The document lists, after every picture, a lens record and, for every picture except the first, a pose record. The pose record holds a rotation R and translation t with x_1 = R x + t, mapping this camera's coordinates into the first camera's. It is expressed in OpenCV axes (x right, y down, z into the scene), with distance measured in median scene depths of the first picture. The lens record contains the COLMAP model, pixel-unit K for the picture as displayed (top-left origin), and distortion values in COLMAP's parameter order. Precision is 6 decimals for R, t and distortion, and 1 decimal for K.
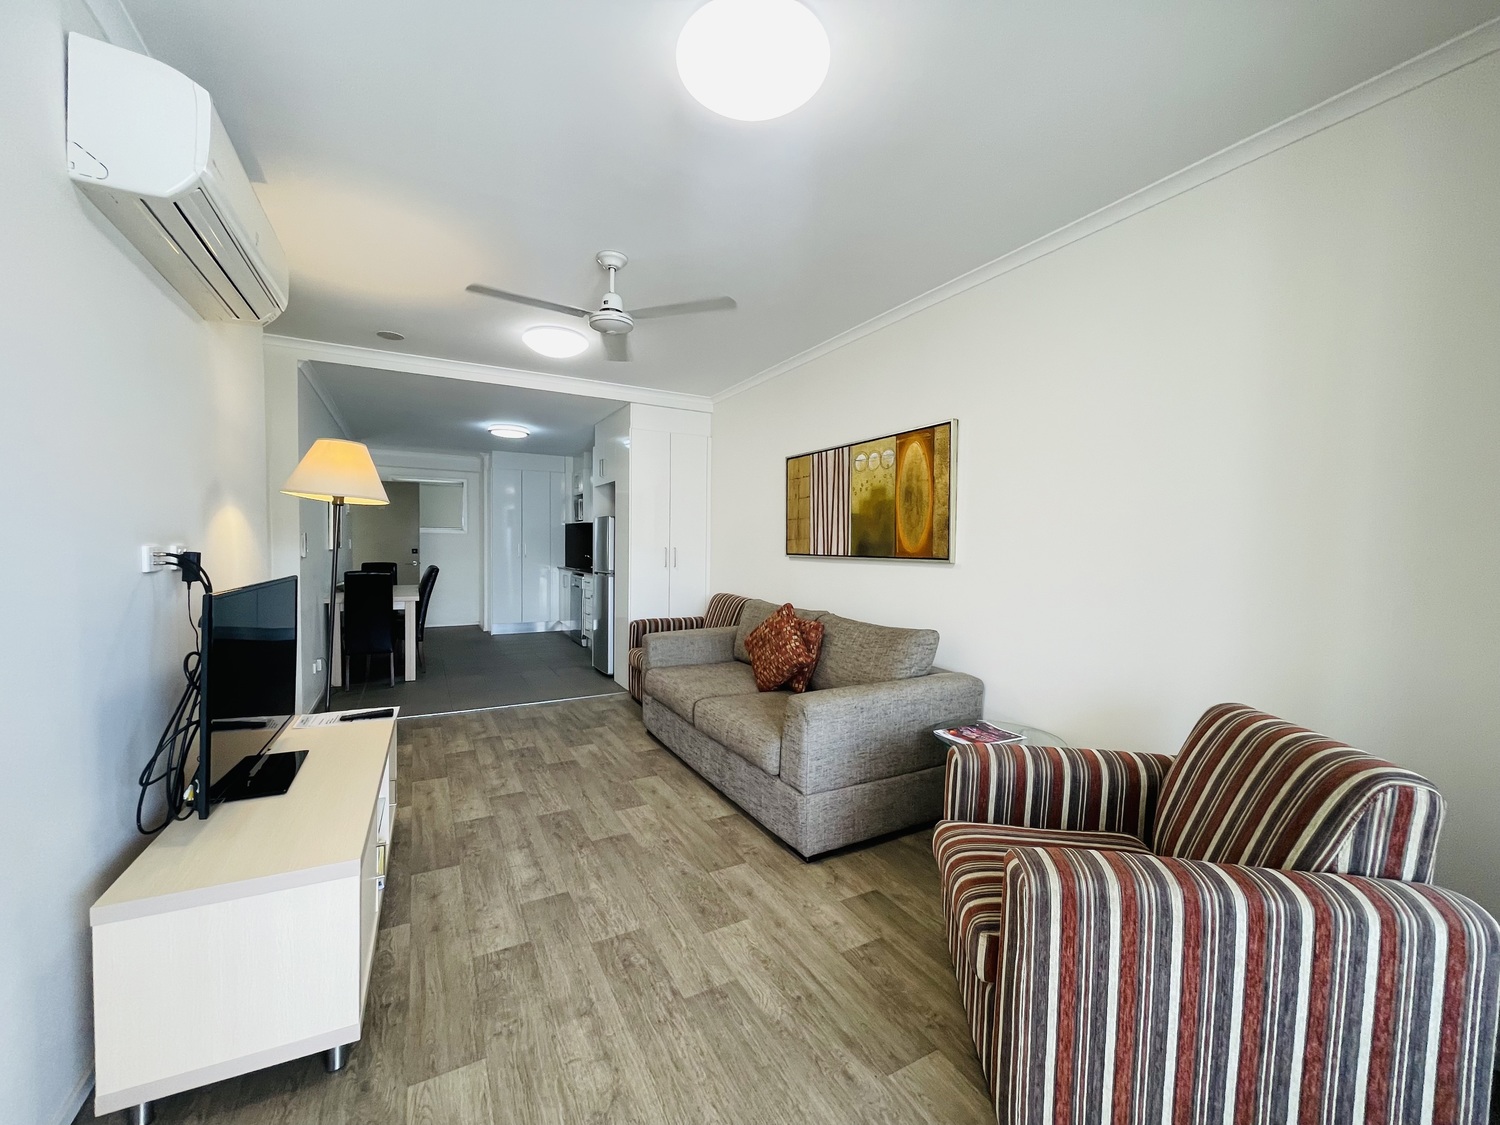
lens RADIAL K [[602.5, 0, 753.9], [0, 602.5, 570.1], [0, 0, 1]] dist [-0.003310, -0.000547]
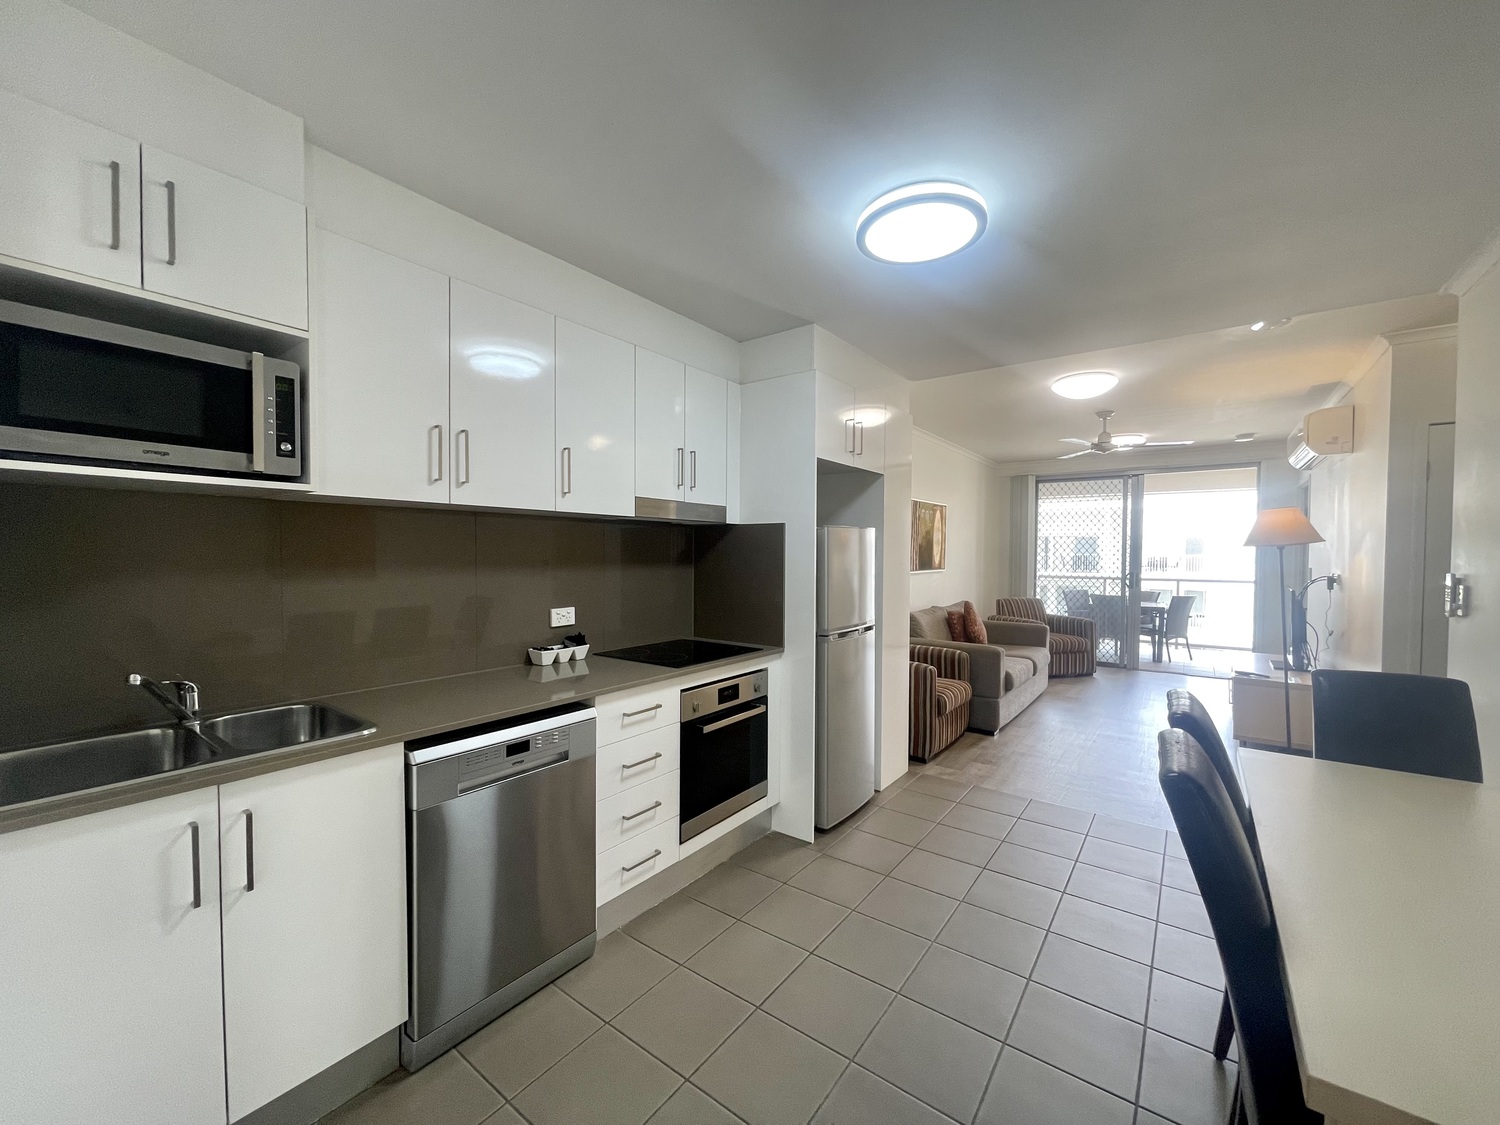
lens RADIAL K [[602.5, 0, 756.3], [0, 602.5, 564.1], [0, 0, 1]] dist [-0.003310, -0.000547]
pose [[-0.414252, -0.034910, 0.909493, -0.504435], [0.027285, 0.998339, 0.050748, -0.061055], [-0.909753, 0.045838, -0.412611, 0.932106]]
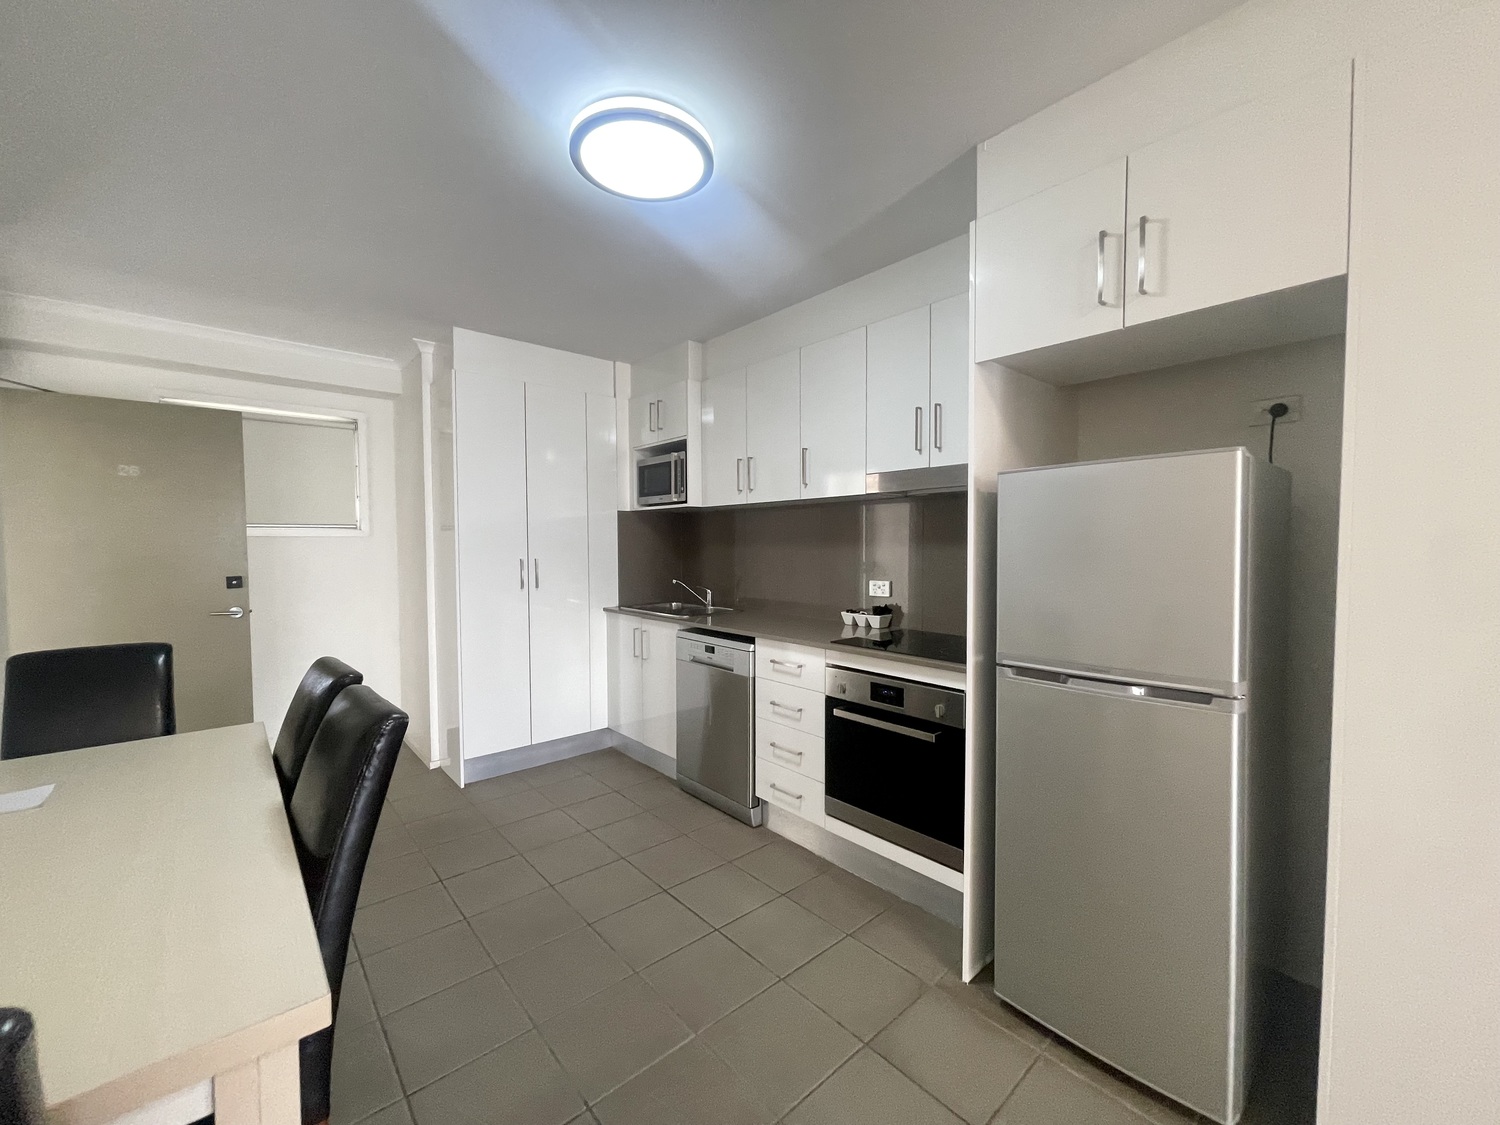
lens RADIAL K [[602.5, 0, 751.8], [0, 602.5, 564.3], [0, 0, 1]] dist [-0.003310, -0.000547]
pose [[0.977970, -0.024217, 0.207335, -0.308332], [0.026039, 0.999643, -0.006064, -0.032235], [-0.207114, 0.011329, 0.978251, 0.535730]]
